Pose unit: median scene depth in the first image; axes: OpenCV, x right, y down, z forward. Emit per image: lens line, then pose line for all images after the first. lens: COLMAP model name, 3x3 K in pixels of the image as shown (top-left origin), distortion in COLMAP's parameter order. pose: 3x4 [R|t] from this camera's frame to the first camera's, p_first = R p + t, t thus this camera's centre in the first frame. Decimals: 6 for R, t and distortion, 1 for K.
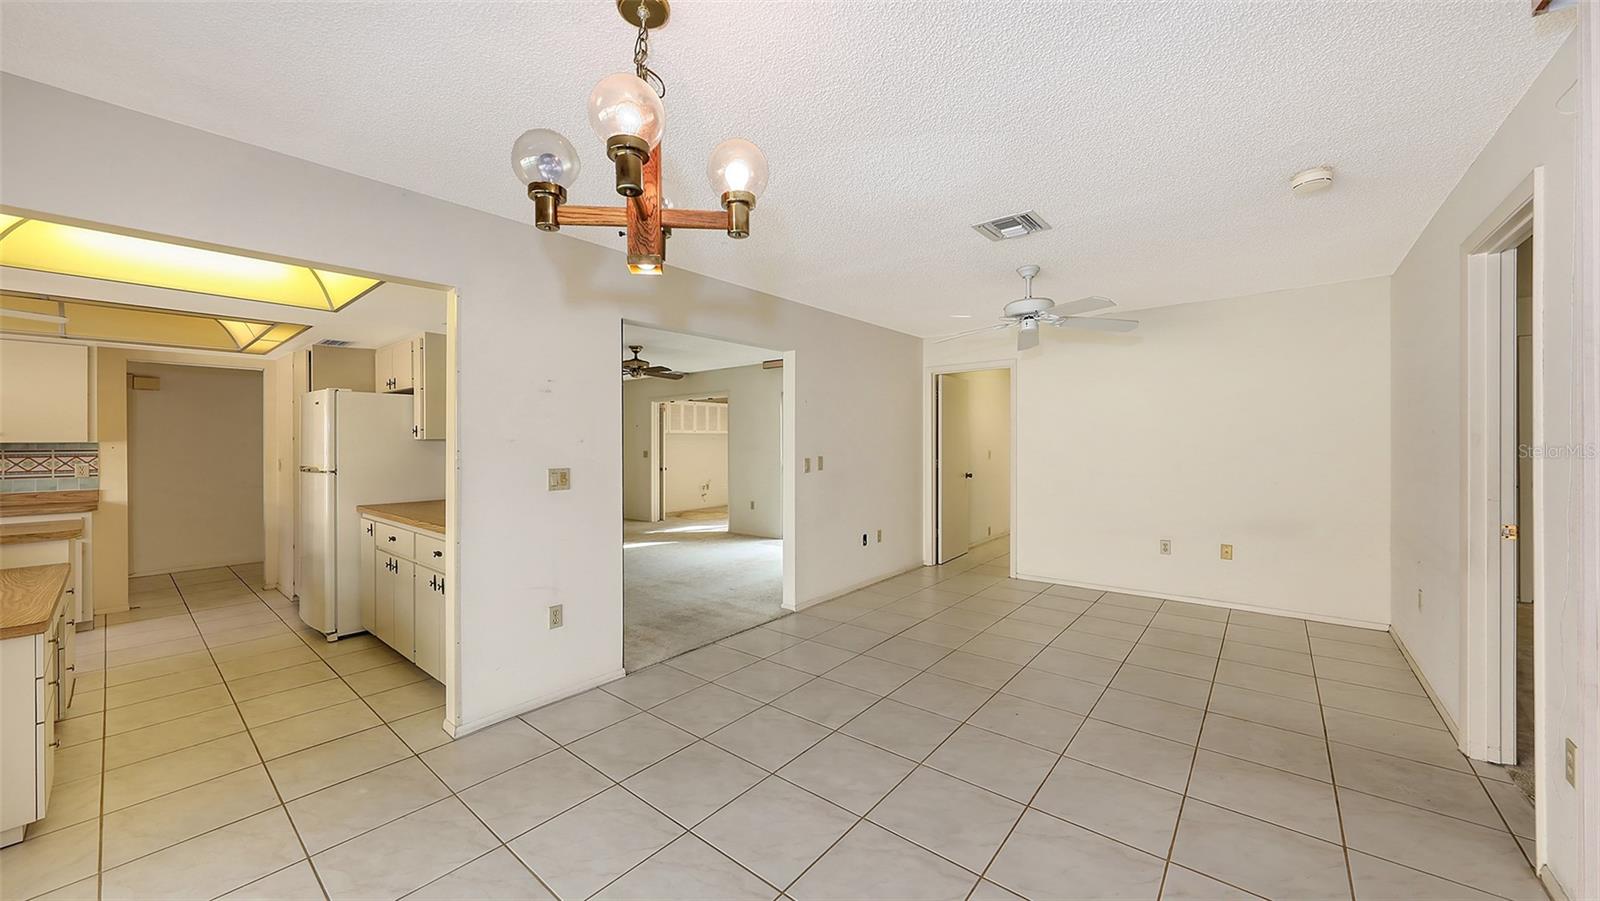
lens RADIAL K [[568.5, 0, 790.1], [0, 568.5, 435.1], [0, 0, 1]] dist [0.004921, 0.000387]
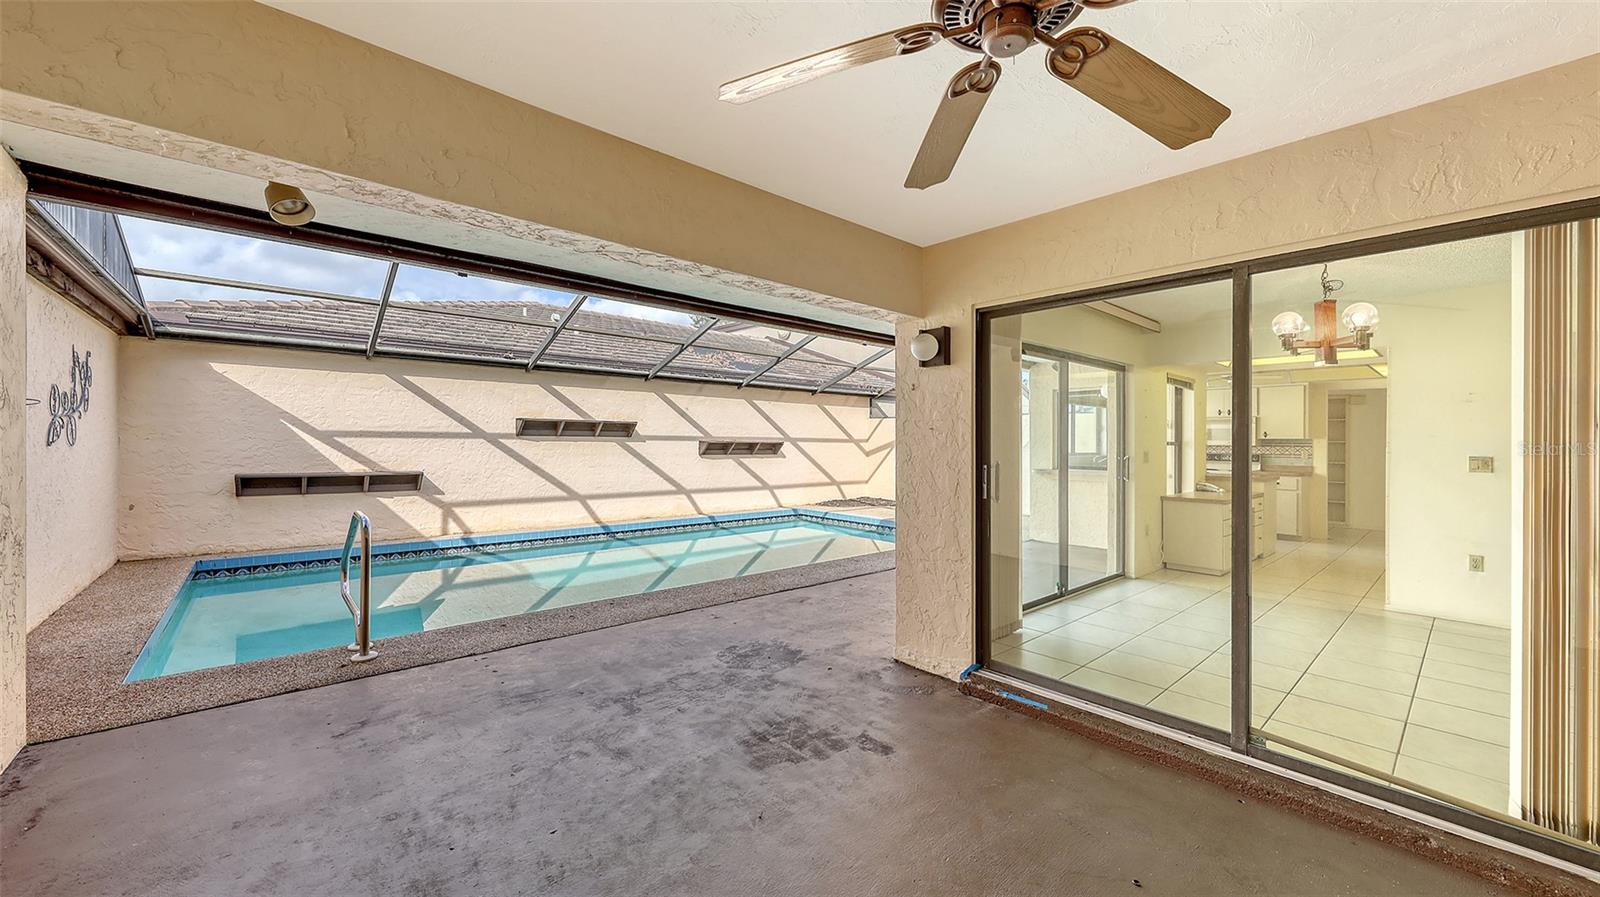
lens RADIAL K [[598.8, 0, 799.6], [0, 598.8, 455.9], [0, 0, 1]] dist [-0.001305, -0.000168]
pose [[-0.157462, 0.021516, -0.987291, 0.958383], [0.005737, 0.999766, 0.020873, 0.022301], [0.987508, -0.002377, -0.157548, -0.274845]]
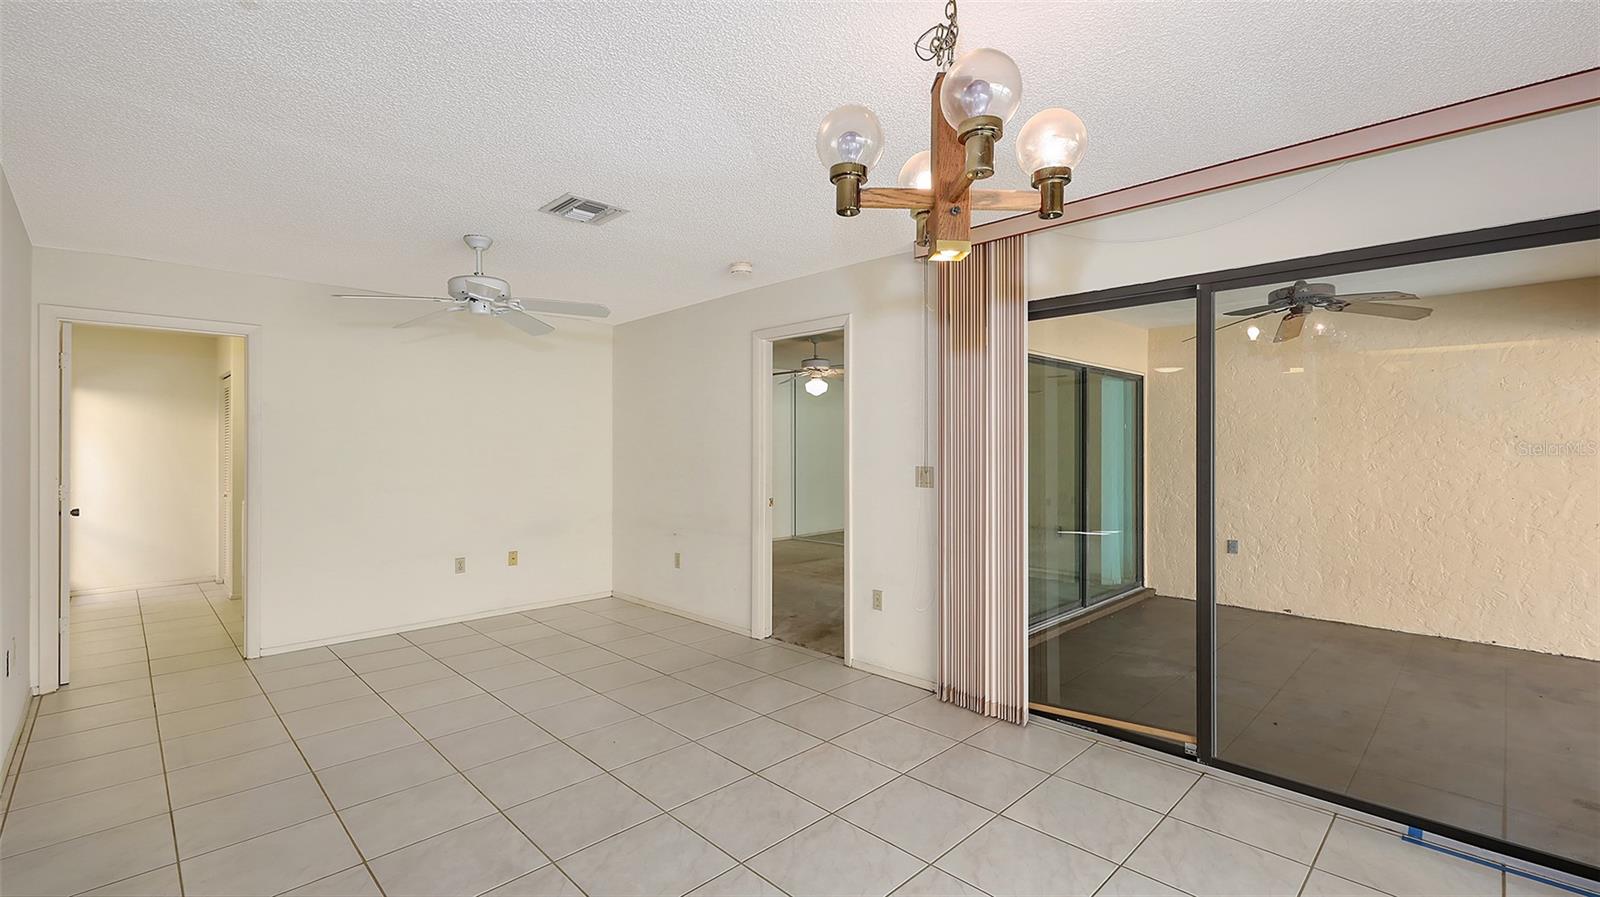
lens RADIAL K [[701.7, 0, 801.8], [0, 701.7, 446.6], [0, 0, 1]] dist [0.012811, 0.000070]
pose [[0.093082, 0.006561, 0.995637, -0.641459], [-0.009038, 0.999943, -0.005744, 0.009028], [-0.995617, -0.008464, 0.093136, 0.524504]]
